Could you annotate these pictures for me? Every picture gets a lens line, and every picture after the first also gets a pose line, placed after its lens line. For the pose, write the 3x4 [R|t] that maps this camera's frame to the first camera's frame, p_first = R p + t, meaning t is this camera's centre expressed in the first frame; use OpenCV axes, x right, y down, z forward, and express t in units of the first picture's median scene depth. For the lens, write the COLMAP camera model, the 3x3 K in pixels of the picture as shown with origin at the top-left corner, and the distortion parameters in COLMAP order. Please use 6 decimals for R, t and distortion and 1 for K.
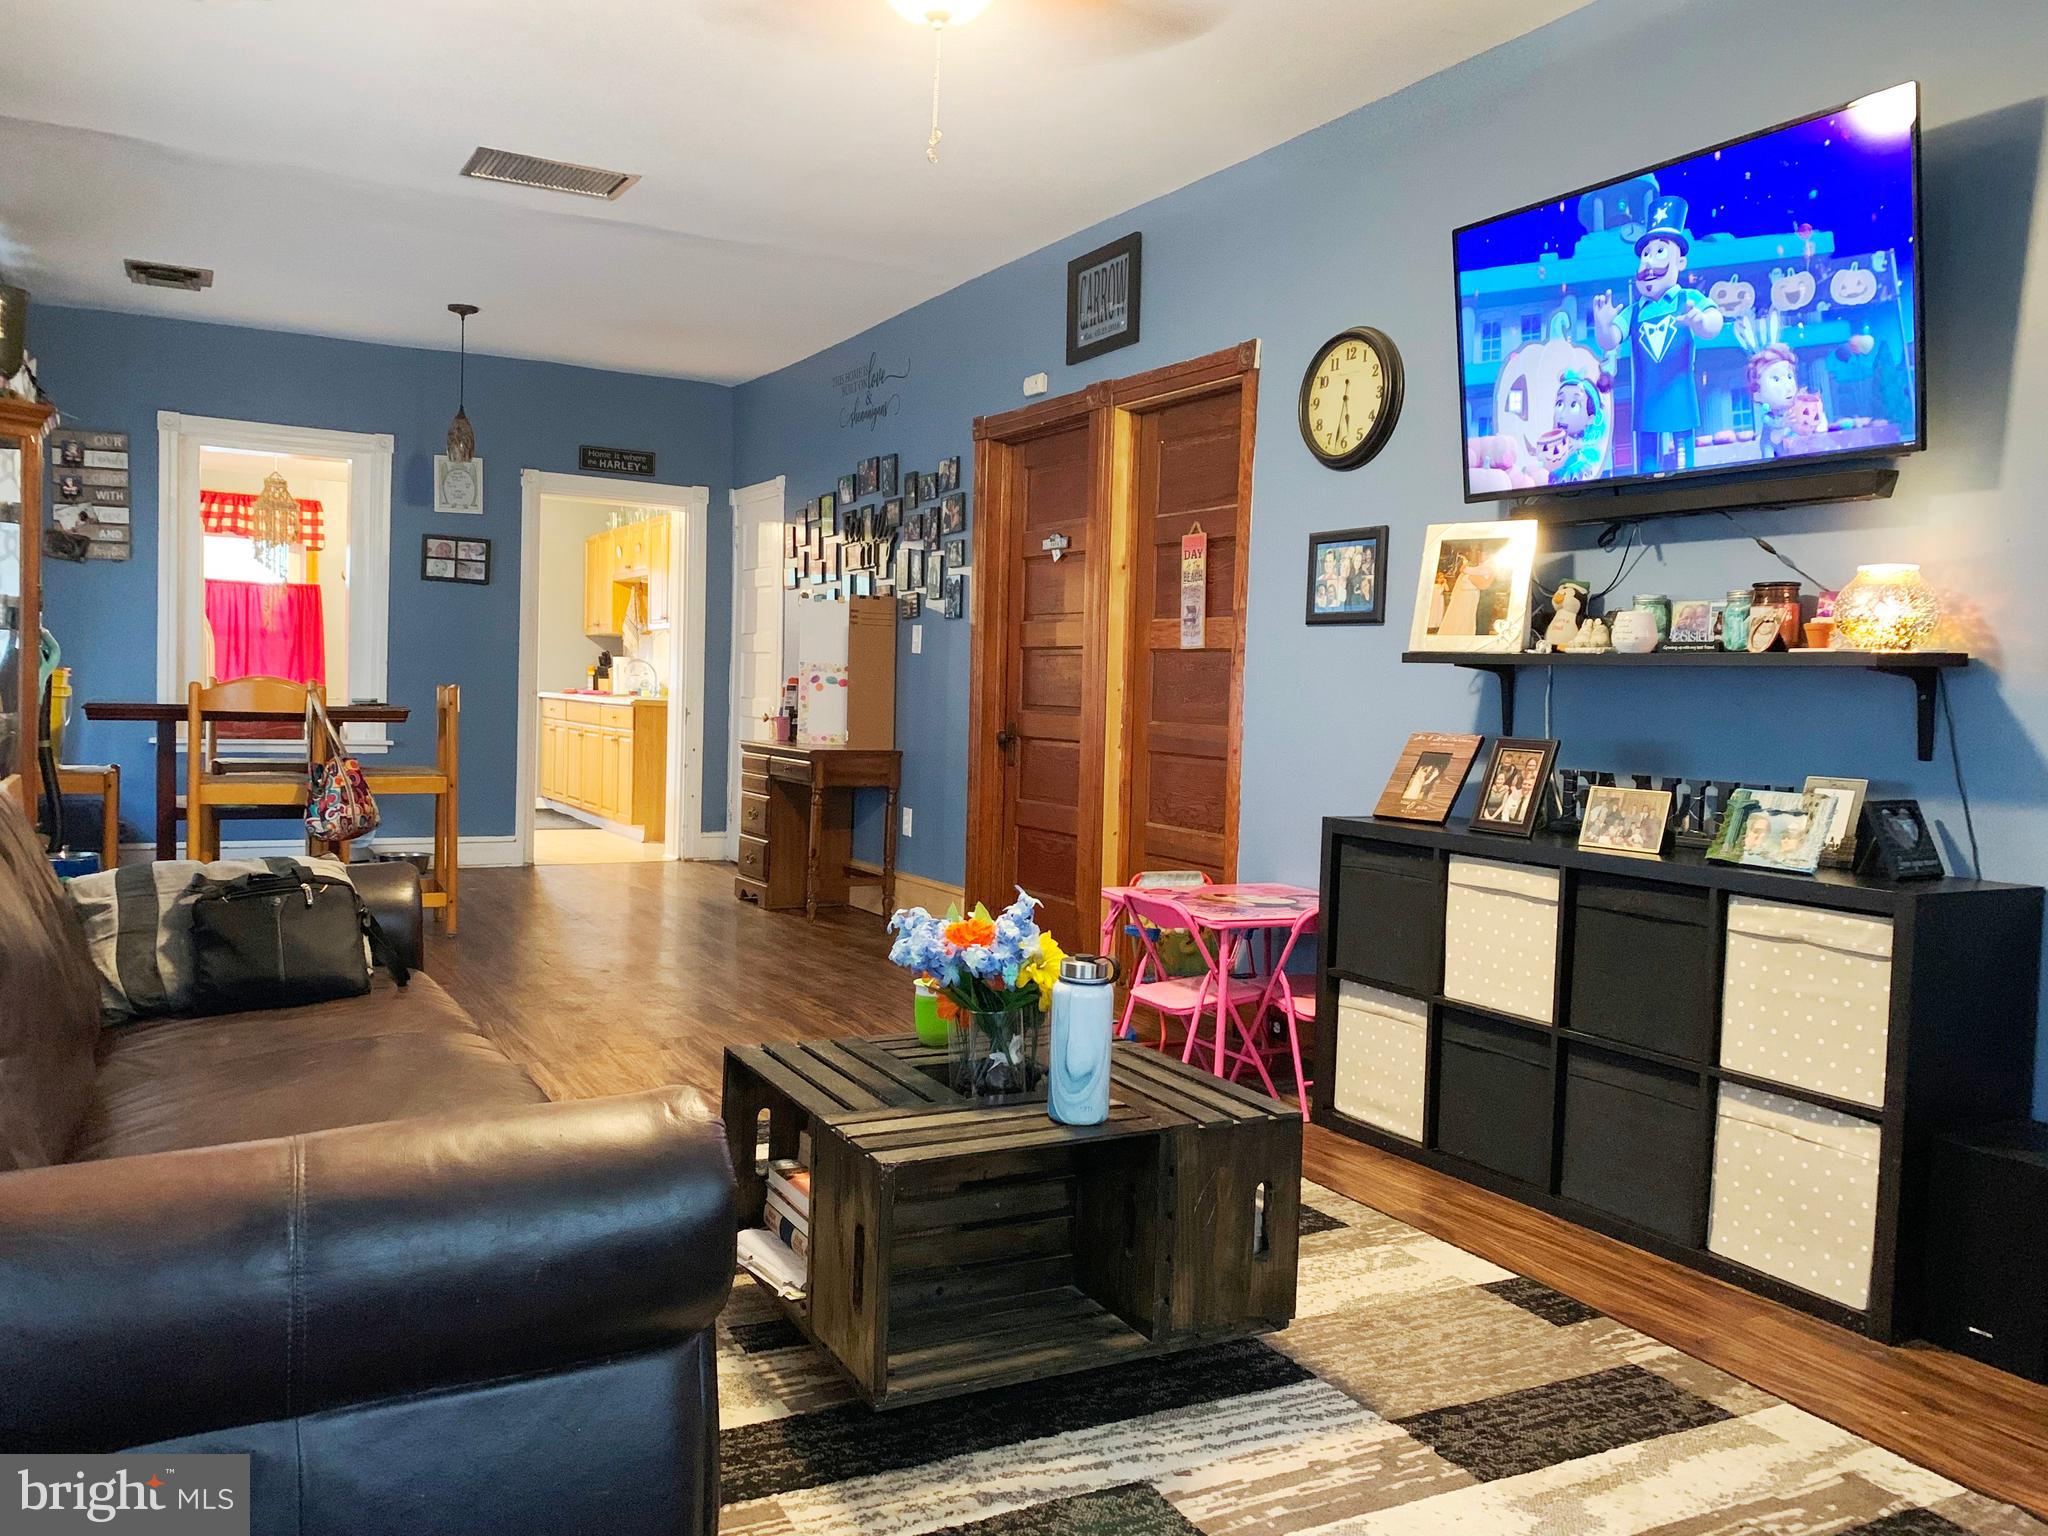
lens RADIAL K [[1562.2, 0, 1030.5], [0, 1562.2, 760.3], [0, 0, 1]] dist [0.021063, -0.028173]
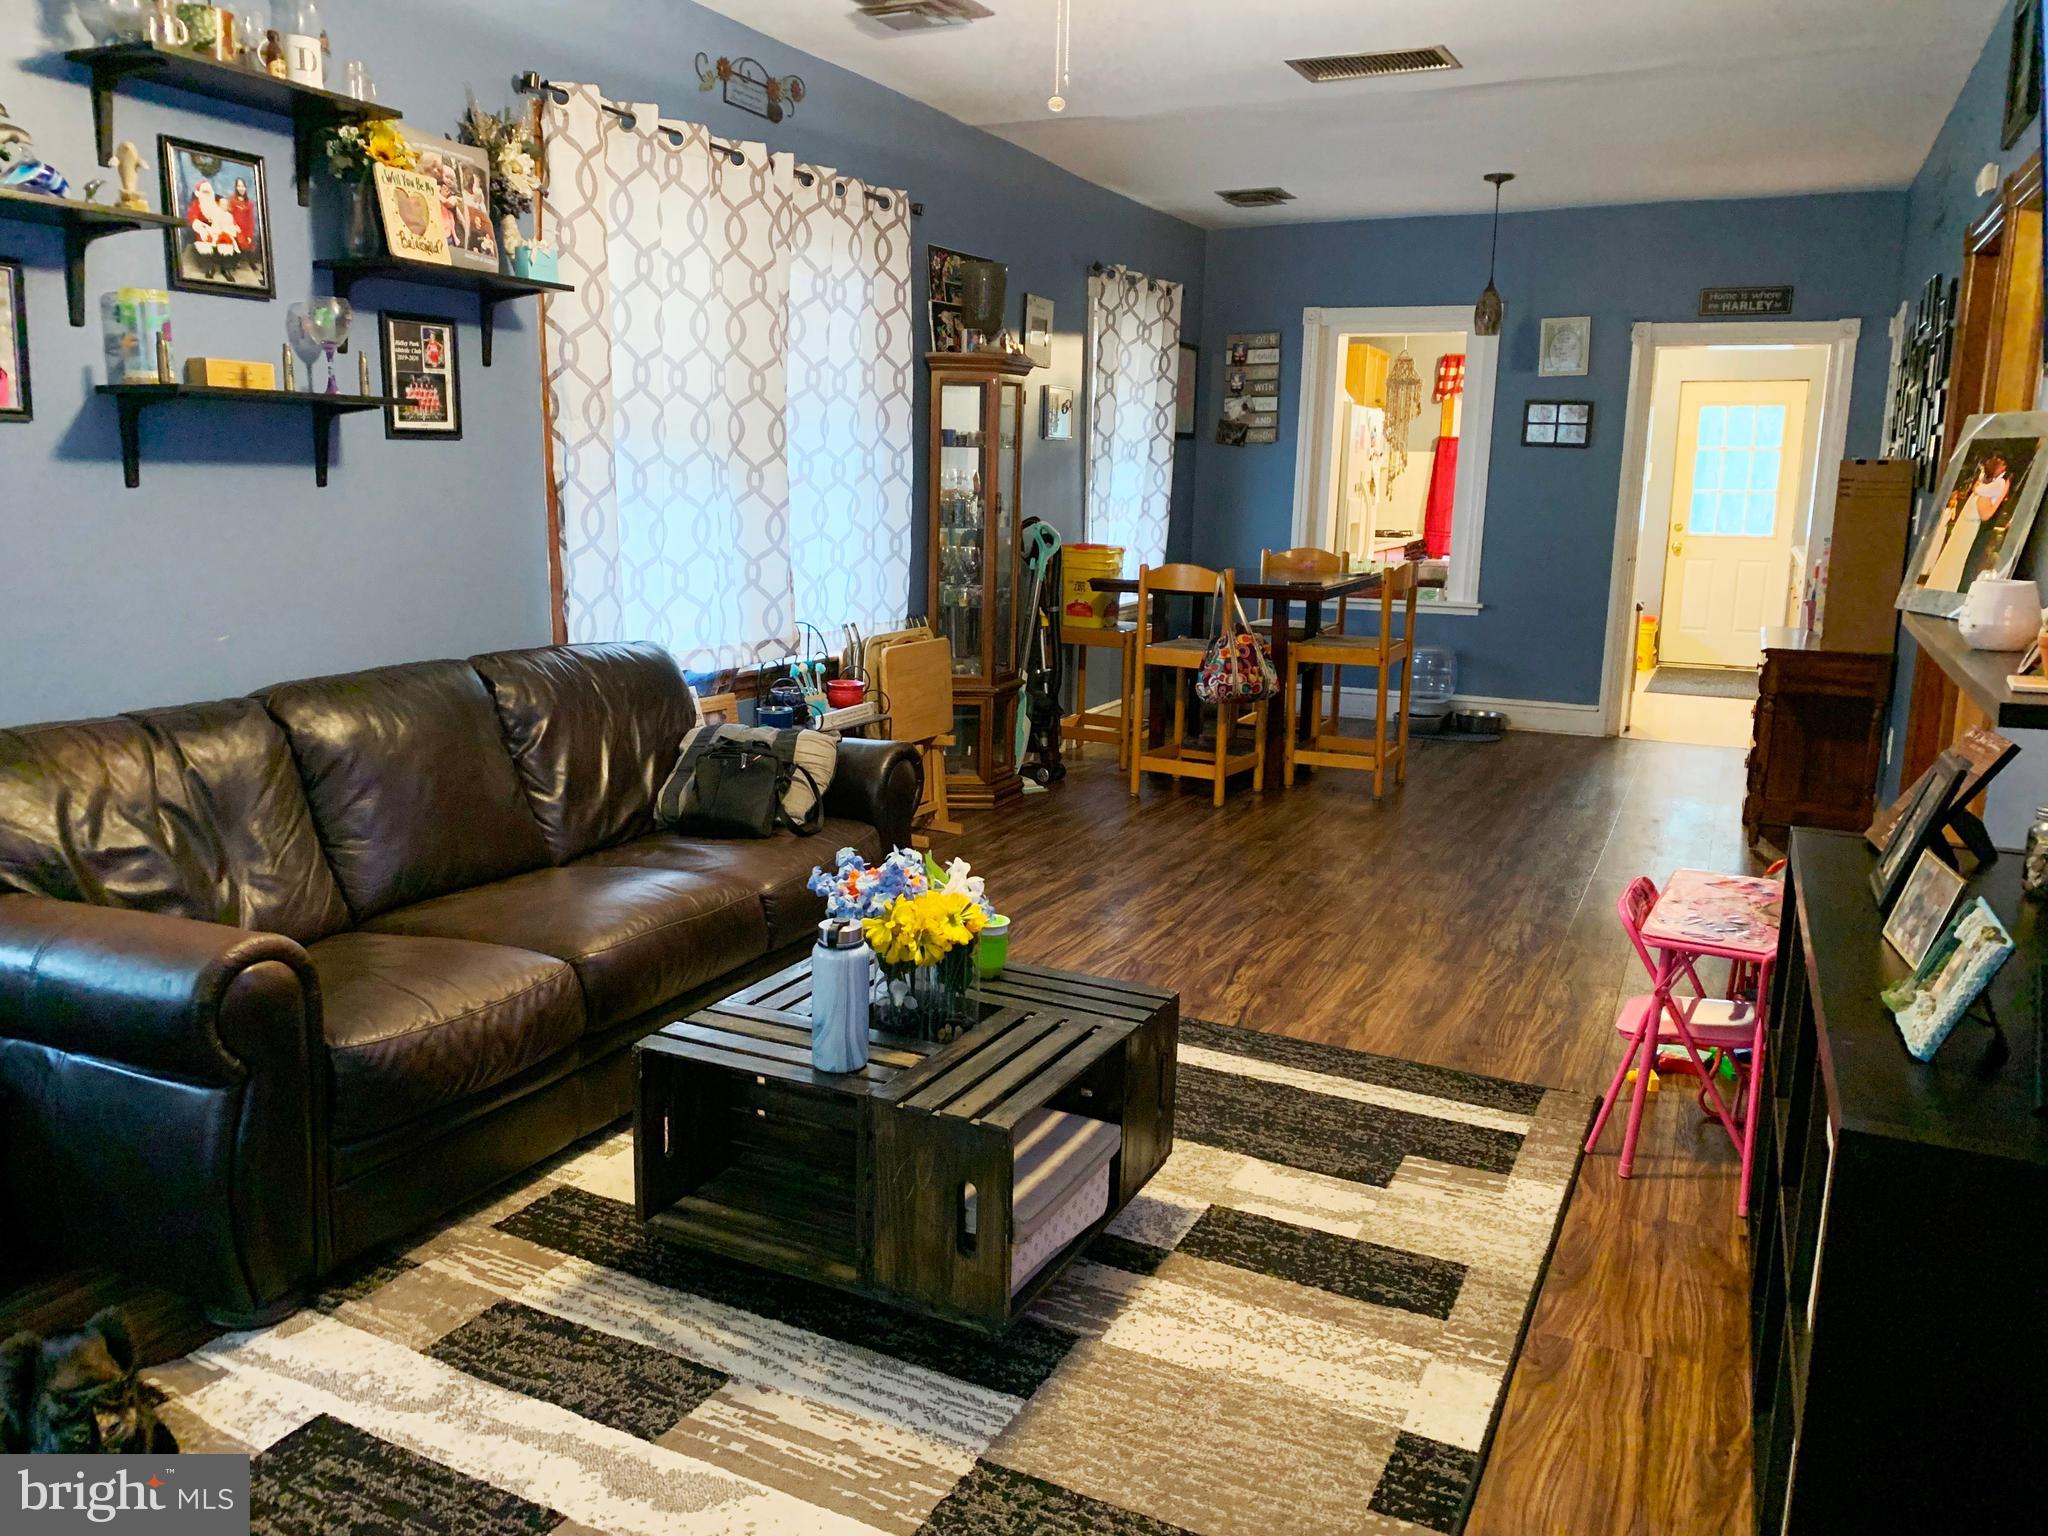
lens RADIAL K [[1562.2, 0, 1004.4], [0, 1562.2, 763.1], [0, 0, 1]] dist [0.021063, -0.028173]
pose [[0.581182, 0.131345, -0.803104, 0.327402], [-0.038179, 0.990203, 0.134316, -0.044927], [0.812878, -0.047400, 0.580502, 0.162757]]
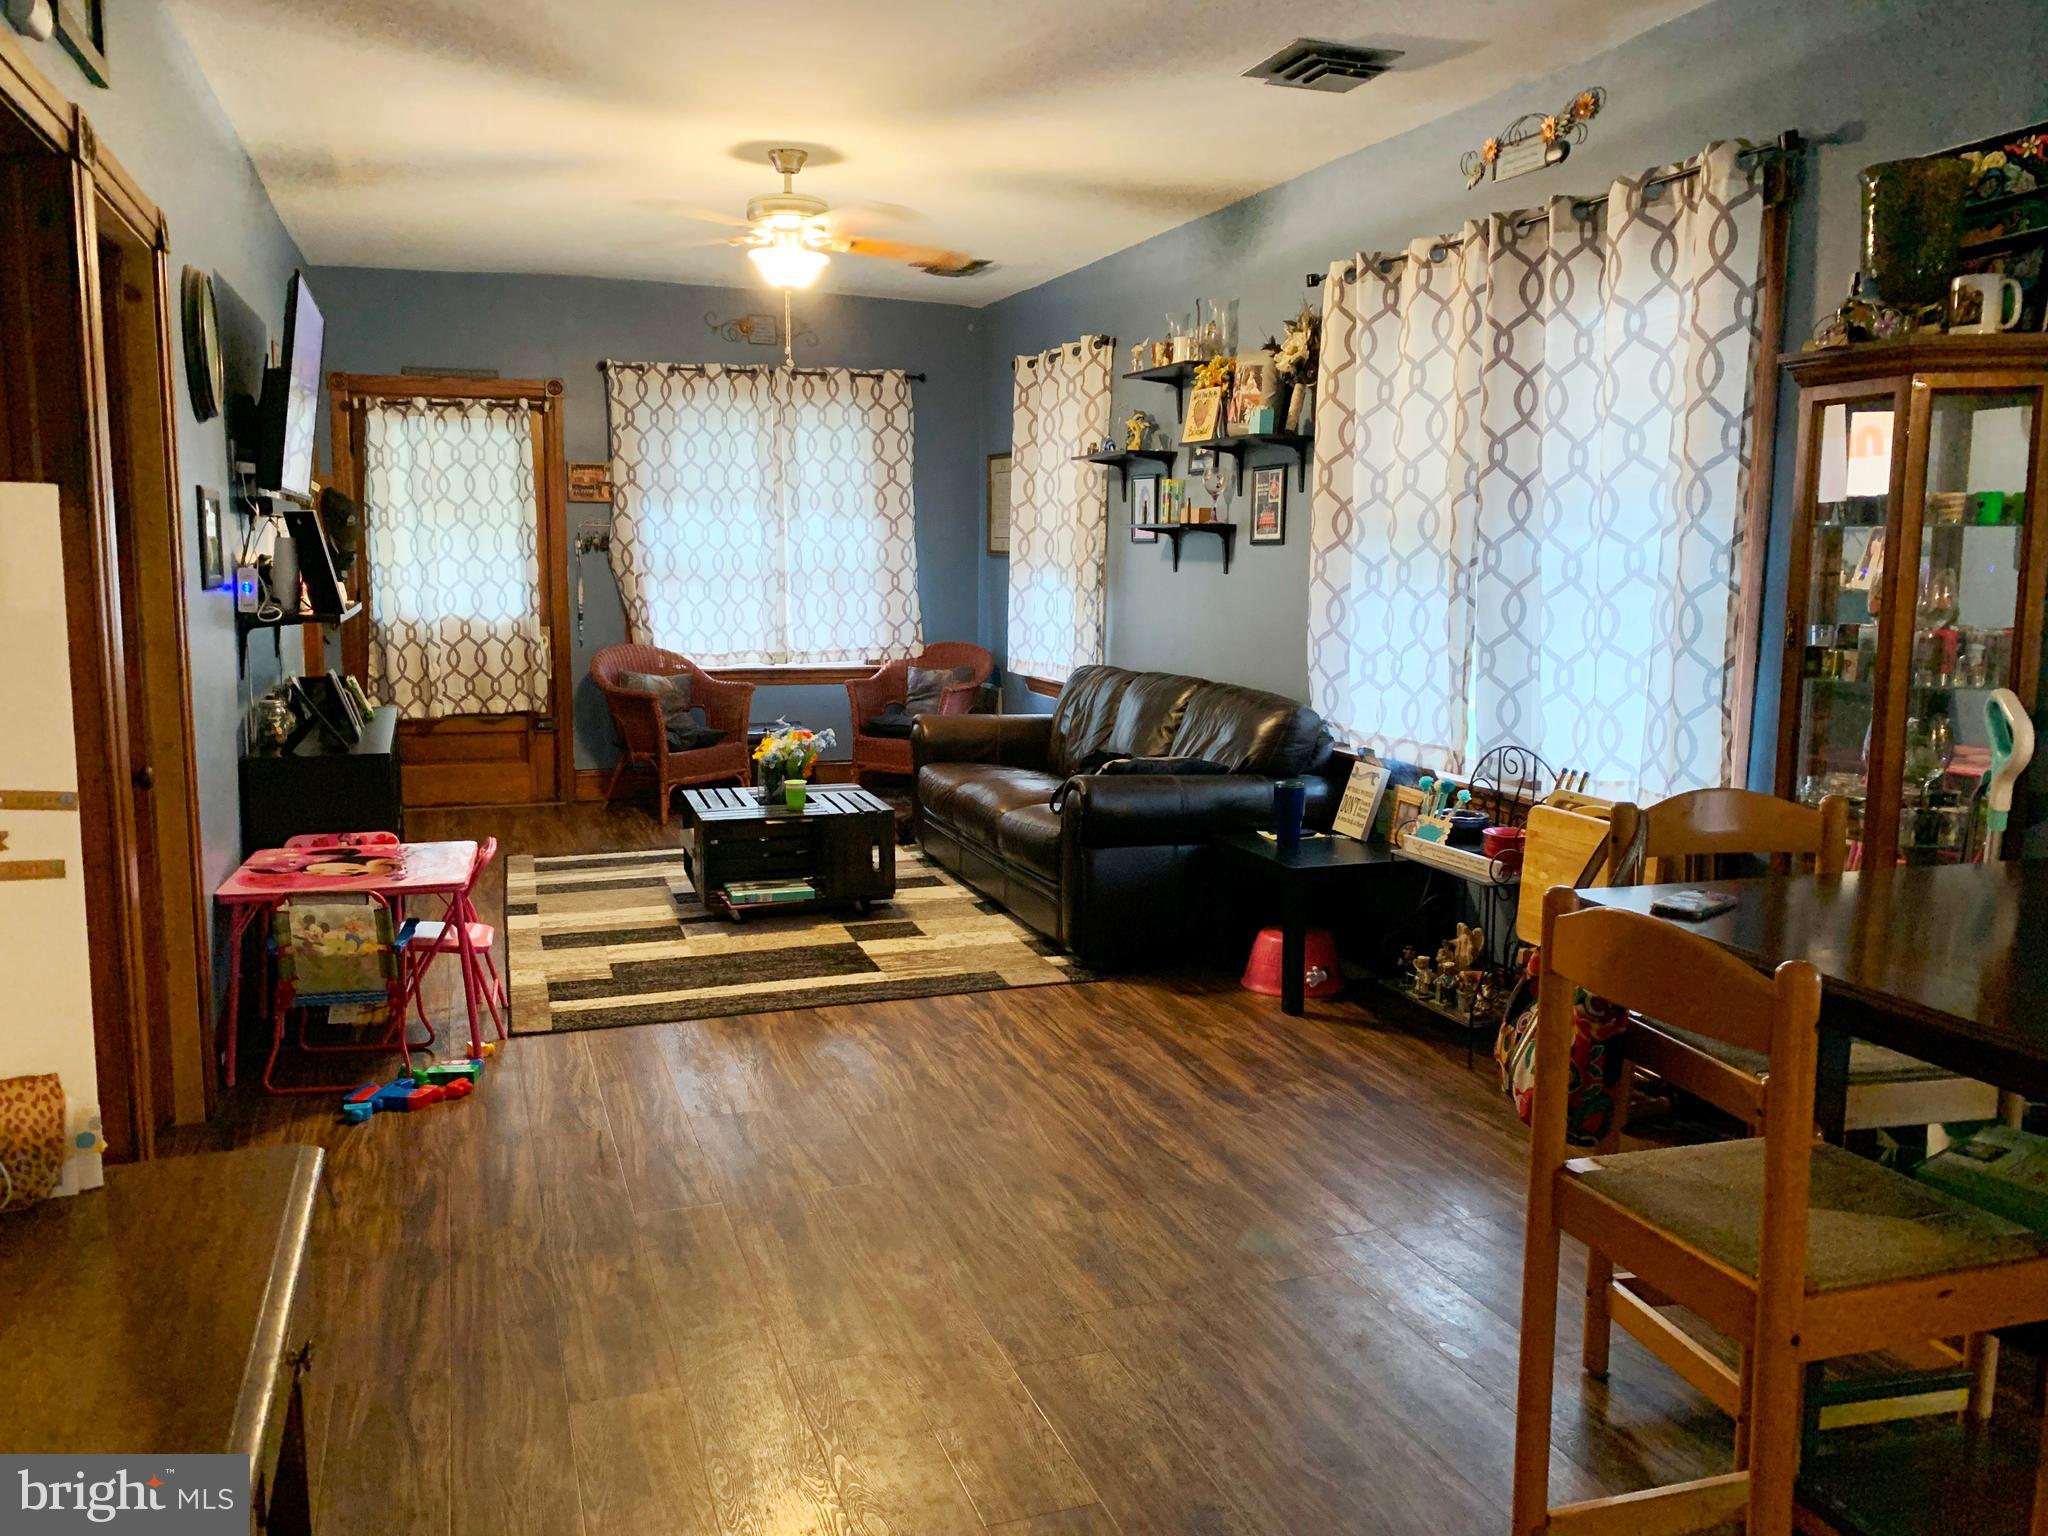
lens RADIAL K [[1562.2, 0, 1026.3], [0, 1562.2, 786.0], [0, 0, 1]] dist [0.021063, -0.028173]
pose [[-0.985632, -0.068277, 0.154493, -0.334367], [-0.036311, 0.978924, 0.200972, -0.122266], [-0.164959, 0.192475, -0.967337, 1.313956]]
